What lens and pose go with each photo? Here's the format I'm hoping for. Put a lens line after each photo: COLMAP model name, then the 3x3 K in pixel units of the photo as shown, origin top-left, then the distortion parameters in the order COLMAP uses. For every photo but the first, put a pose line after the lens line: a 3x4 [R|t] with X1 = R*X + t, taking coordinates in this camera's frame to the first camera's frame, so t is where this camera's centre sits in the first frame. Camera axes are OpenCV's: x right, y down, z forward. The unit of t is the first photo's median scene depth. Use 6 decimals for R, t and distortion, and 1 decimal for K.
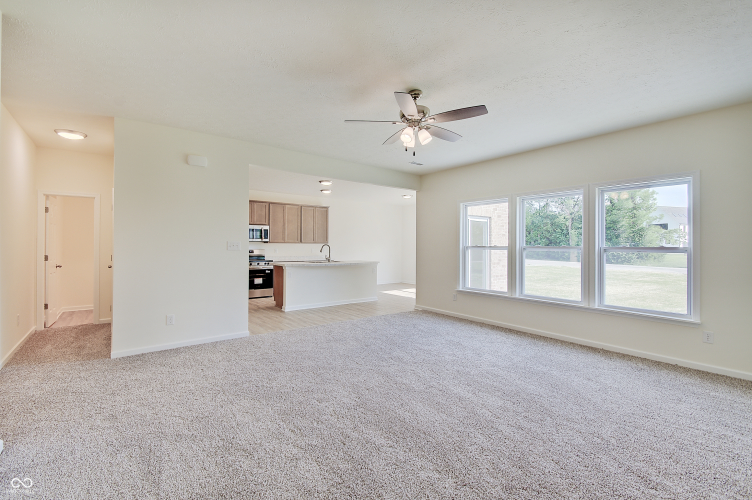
lens RADIAL K [[330.2, 0, 351.0], [0, 330.2, 243.6], [0, 0, 1]] dist [0.021251, 0.000383]
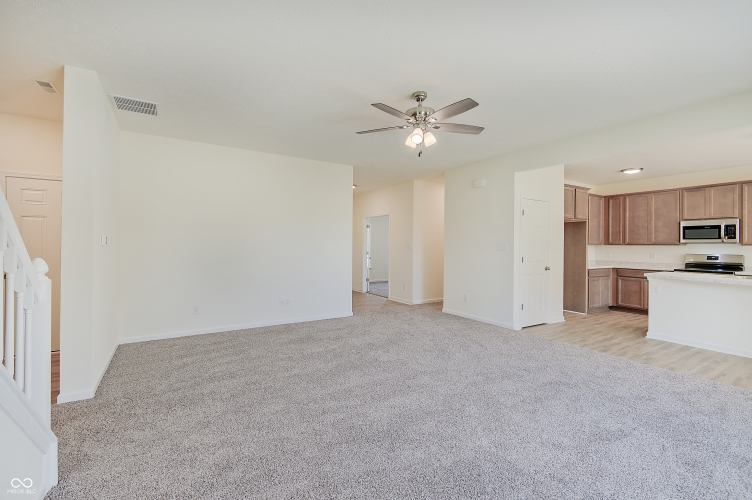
lens RADIAL K [[330.2, 0, 374.6], [0, 330.2, 248.9], [0, 0, 1]] dist [0.021251, 0.000383]
pose [[-0.106496, -0.006124, -0.994294, 0.957051], [-0.007940, 0.999954, -0.005308, 0.027274], [0.994281, 0.007330, -0.106540, 0.785985]]
